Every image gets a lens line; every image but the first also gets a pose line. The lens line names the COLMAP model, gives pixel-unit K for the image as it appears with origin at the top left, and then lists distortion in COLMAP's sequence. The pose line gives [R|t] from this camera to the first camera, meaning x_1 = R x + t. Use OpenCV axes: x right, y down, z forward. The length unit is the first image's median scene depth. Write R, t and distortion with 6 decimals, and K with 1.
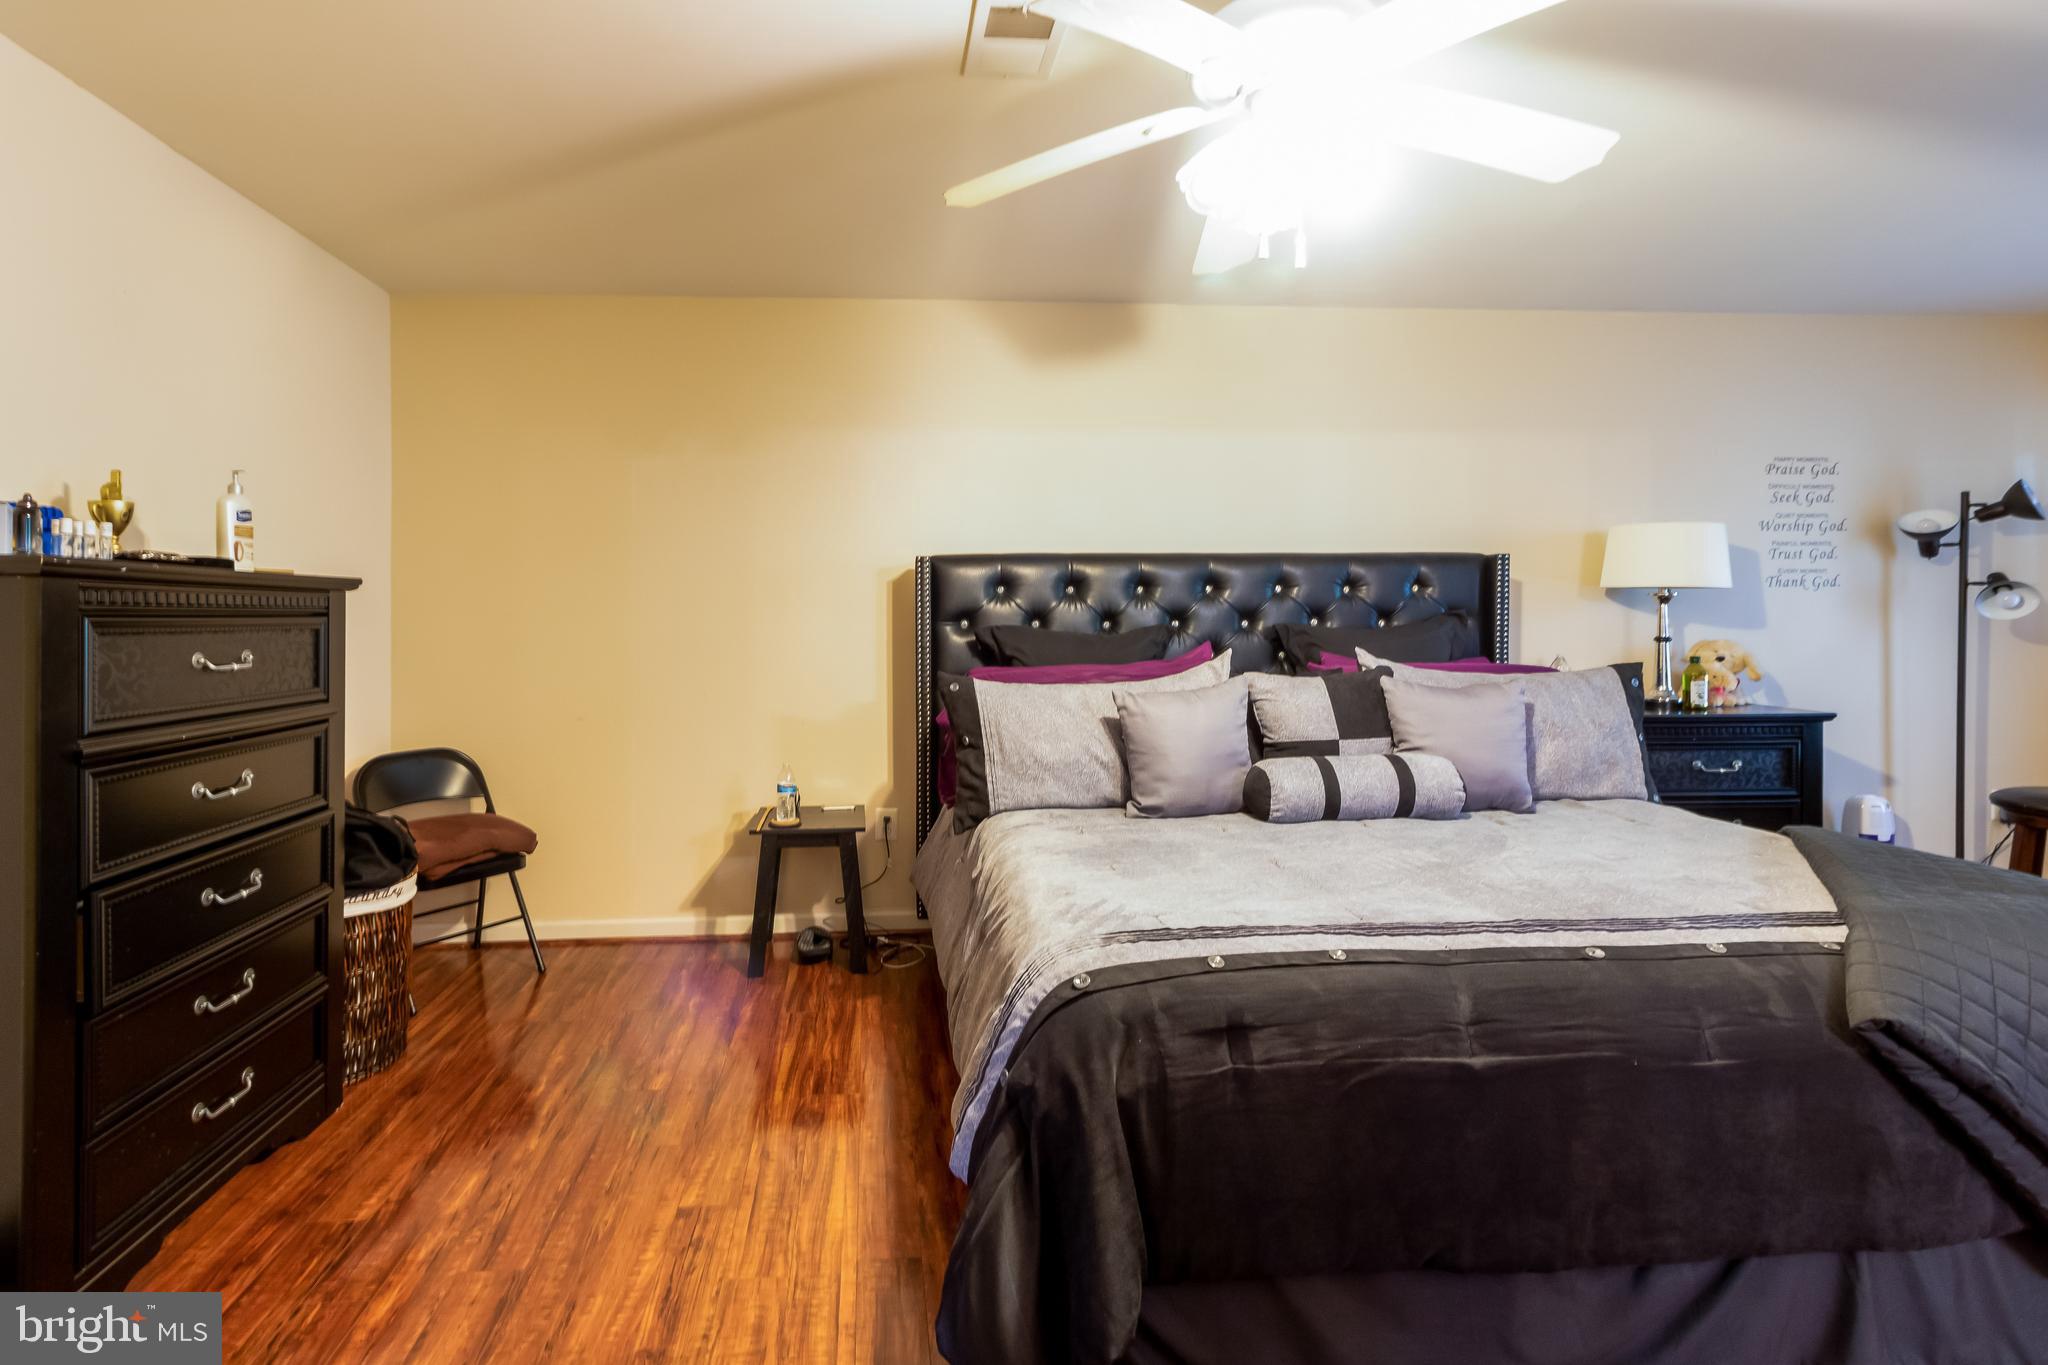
lens RADIAL K [[970.4, 0, 940.4], [0, 970.4, 623.6], [0, 0, 1]] dist [0.001377, 0.000321]
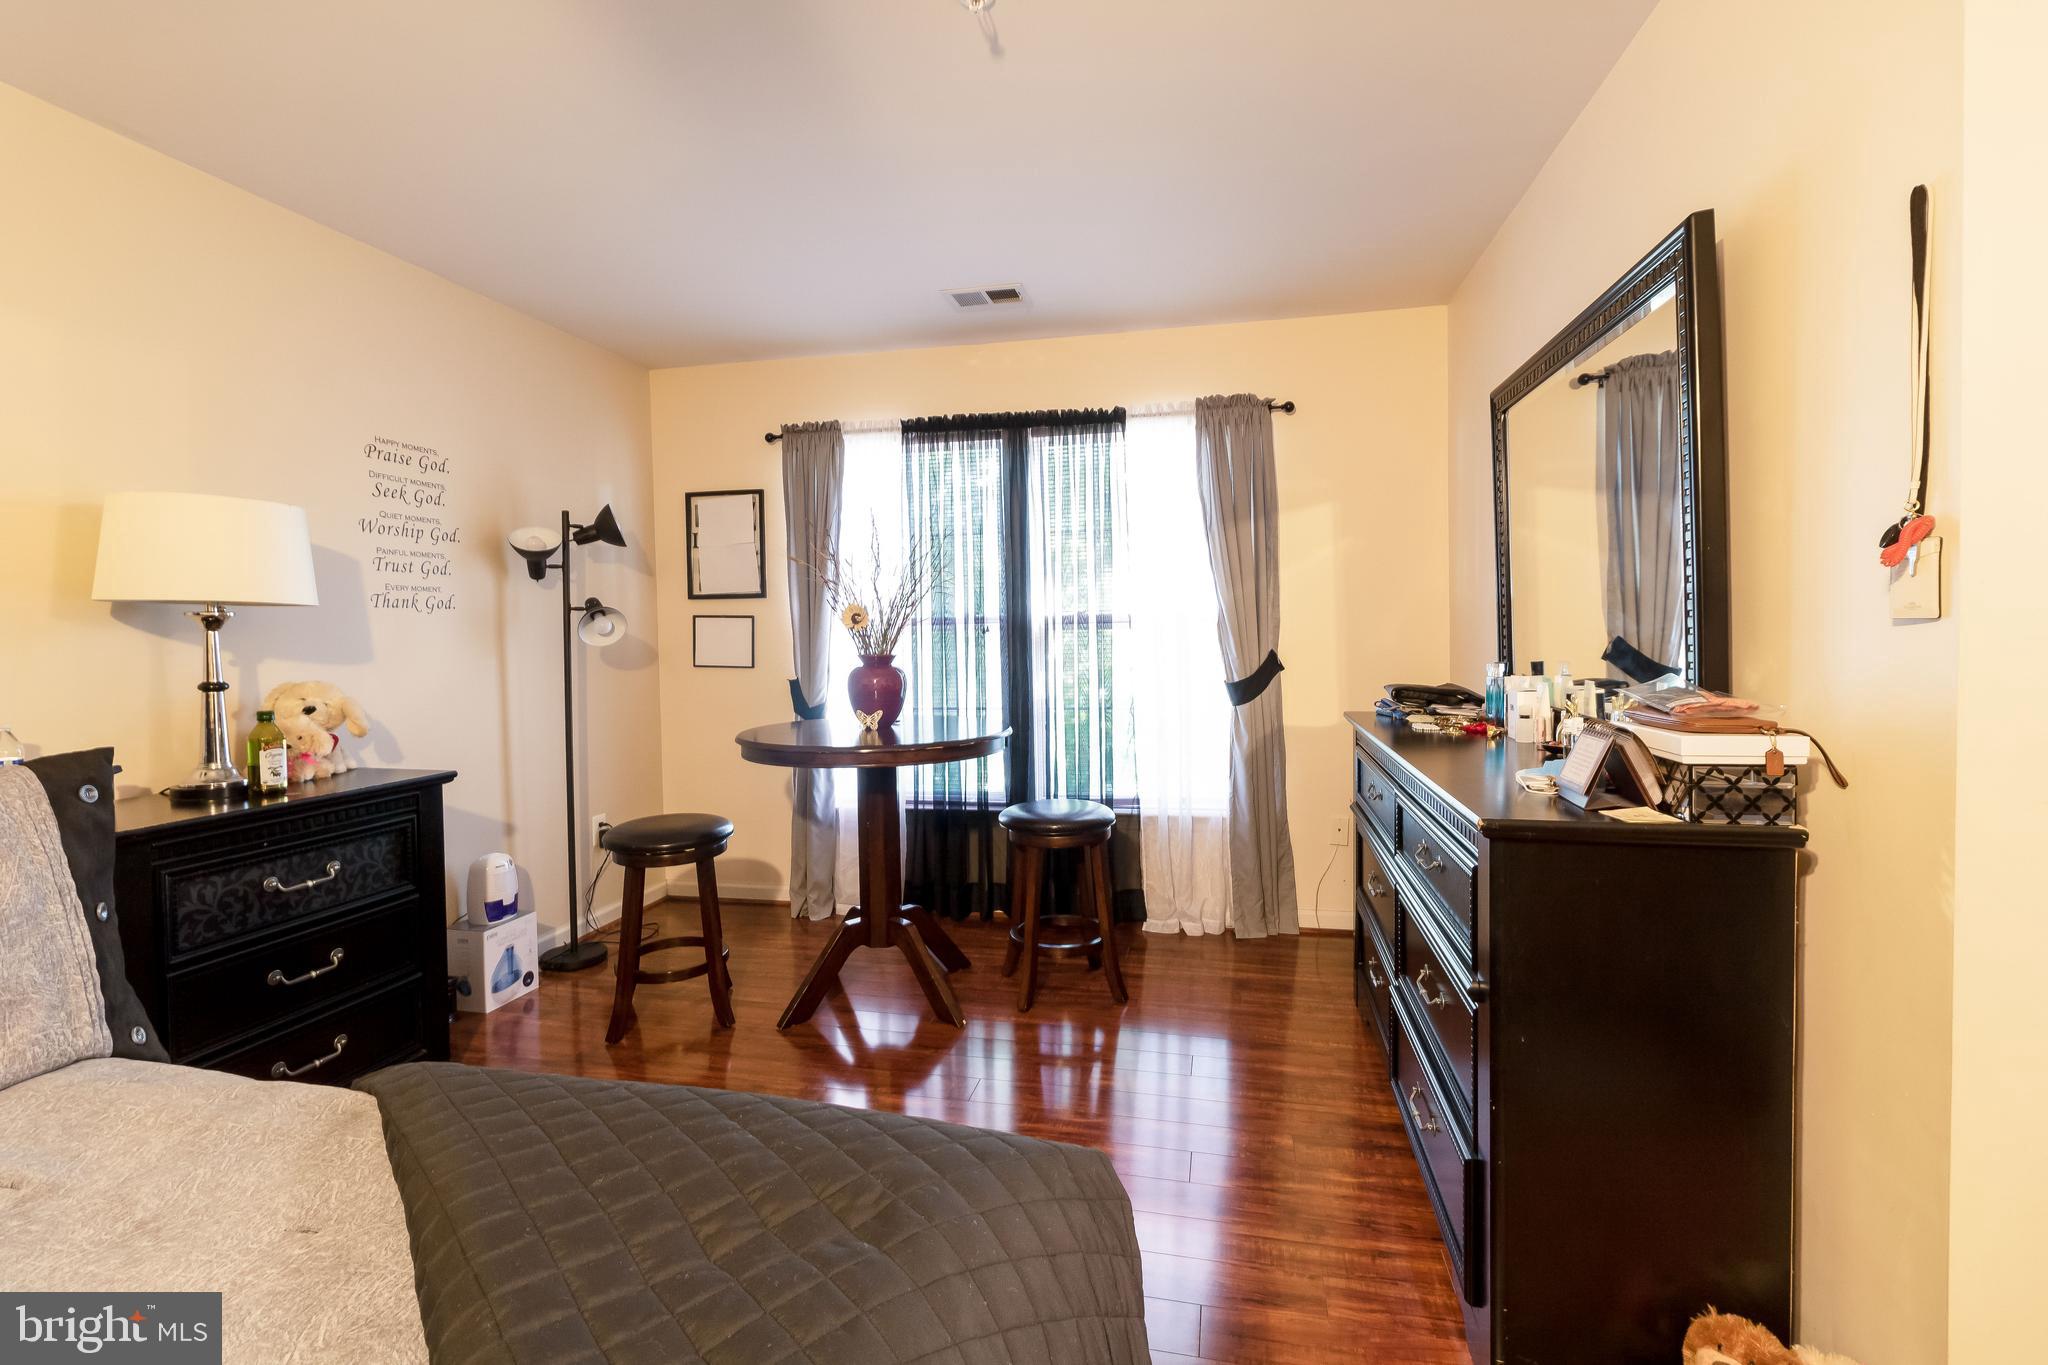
lens RADIAL K [[933.9, 0, 1022.7], [0, 933.9, 659.3], [0, 0, 1]] dist [-0.000275, 0.000540]
pose [[0.275334, -0.028774, 0.960918, 0.309765], [0.020279, 0.999503, 0.024119, -0.005199], [-0.961135, 0.012846, 0.275781, 0.334332]]
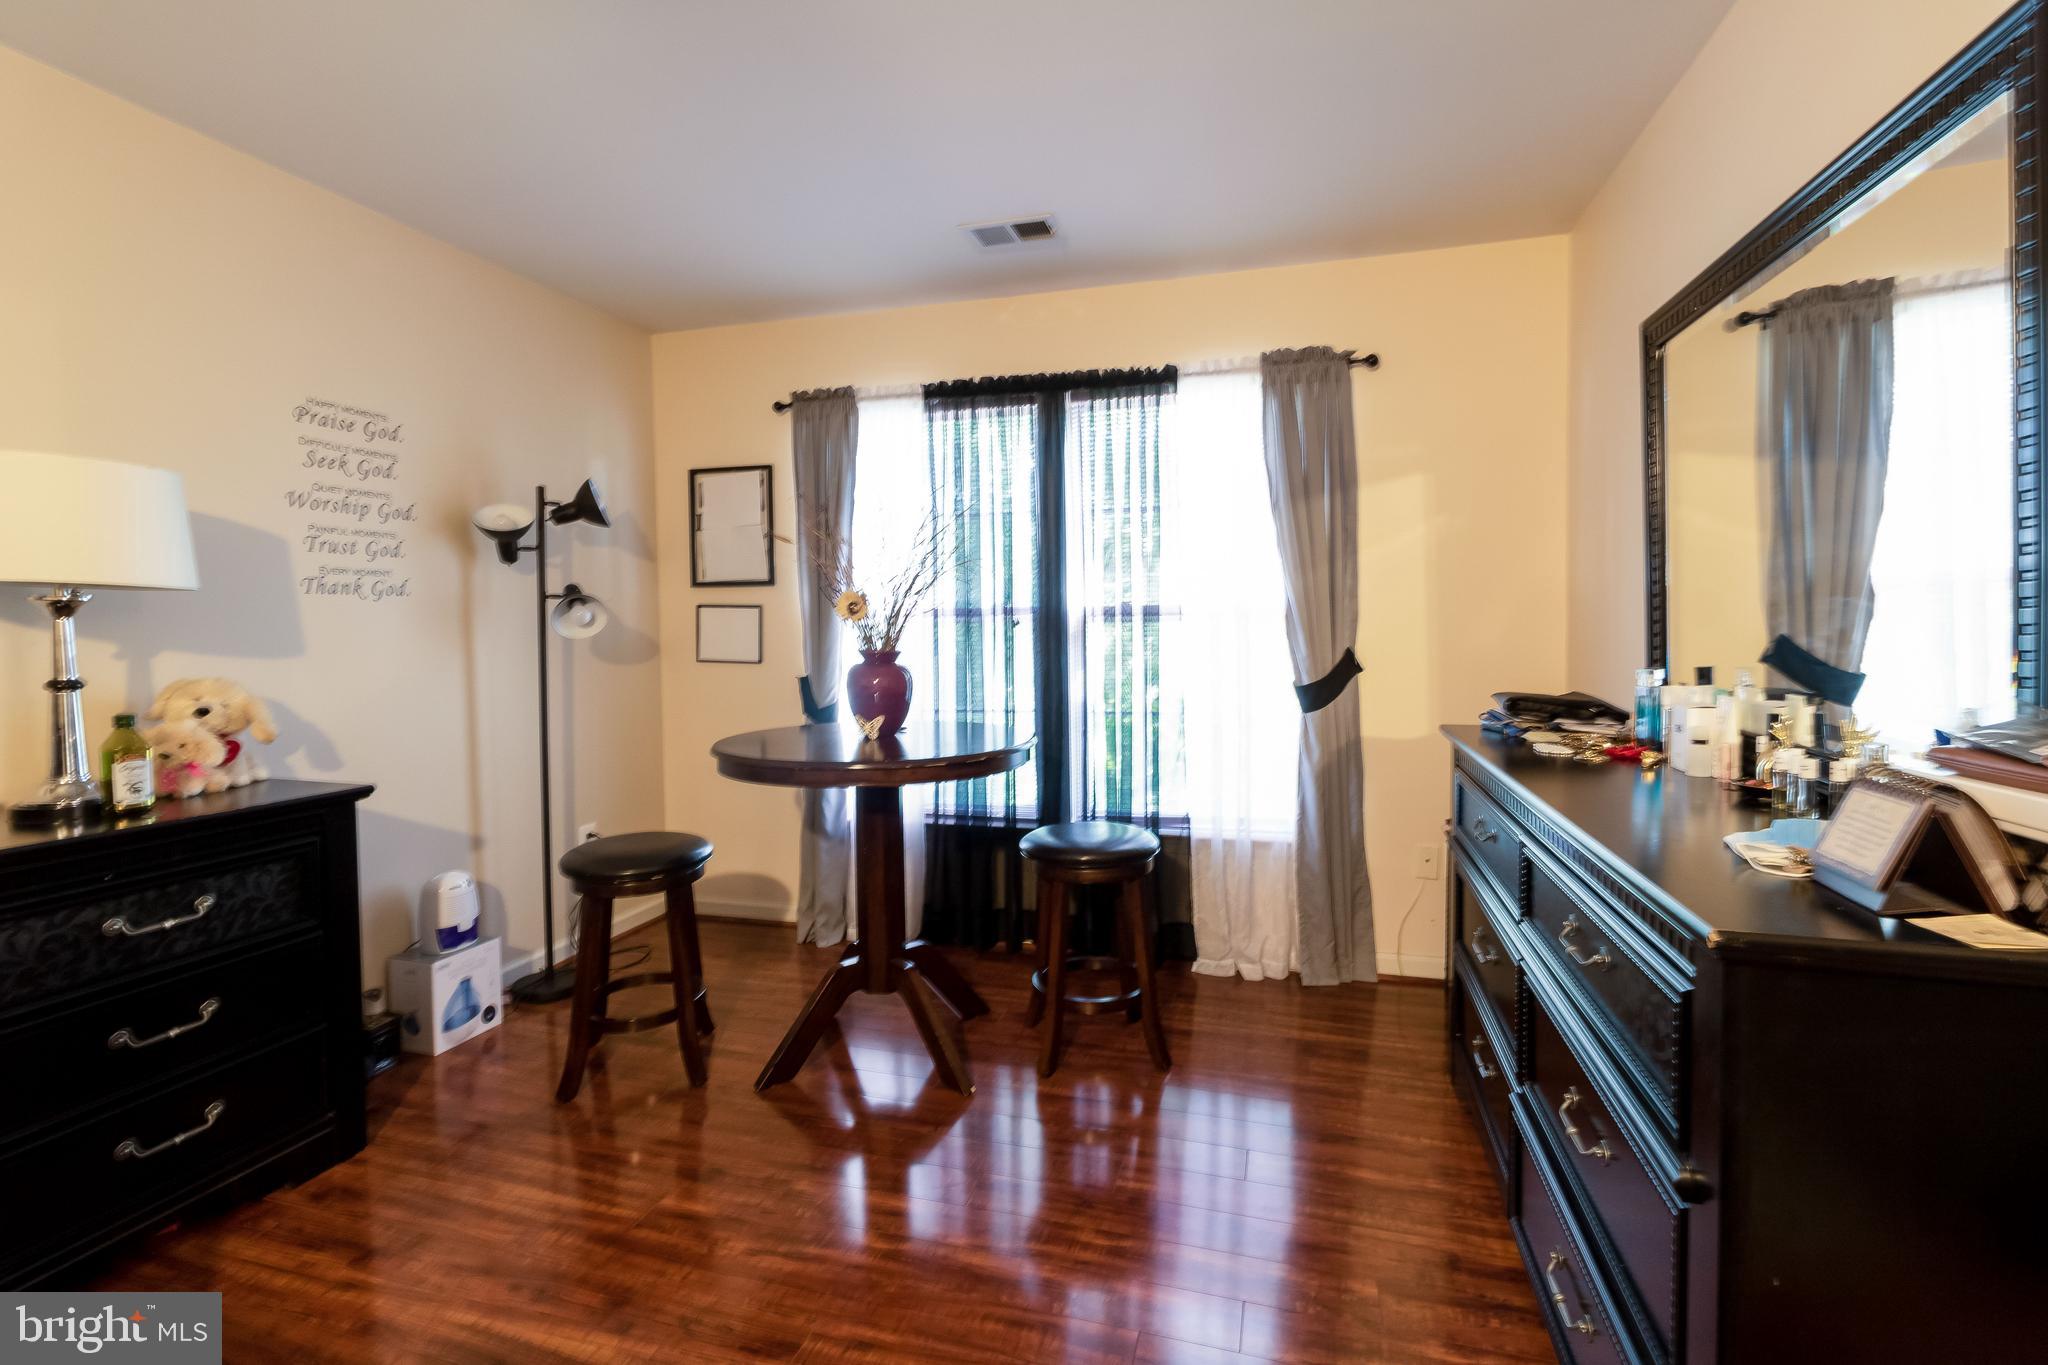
lens RADIAL K [[933.9, 0, 1022.7], [0, 933.9, 659.3], [0, 0, 1]] dist [-0.000275, 0.000540]
pose [[0.338028, -0.033668, 0.940534, 0.442756], [0.014378, 0.999428, 0.030609, -0.005464], [-0.941026, 0.003176, 0.338318, 0.345064]]
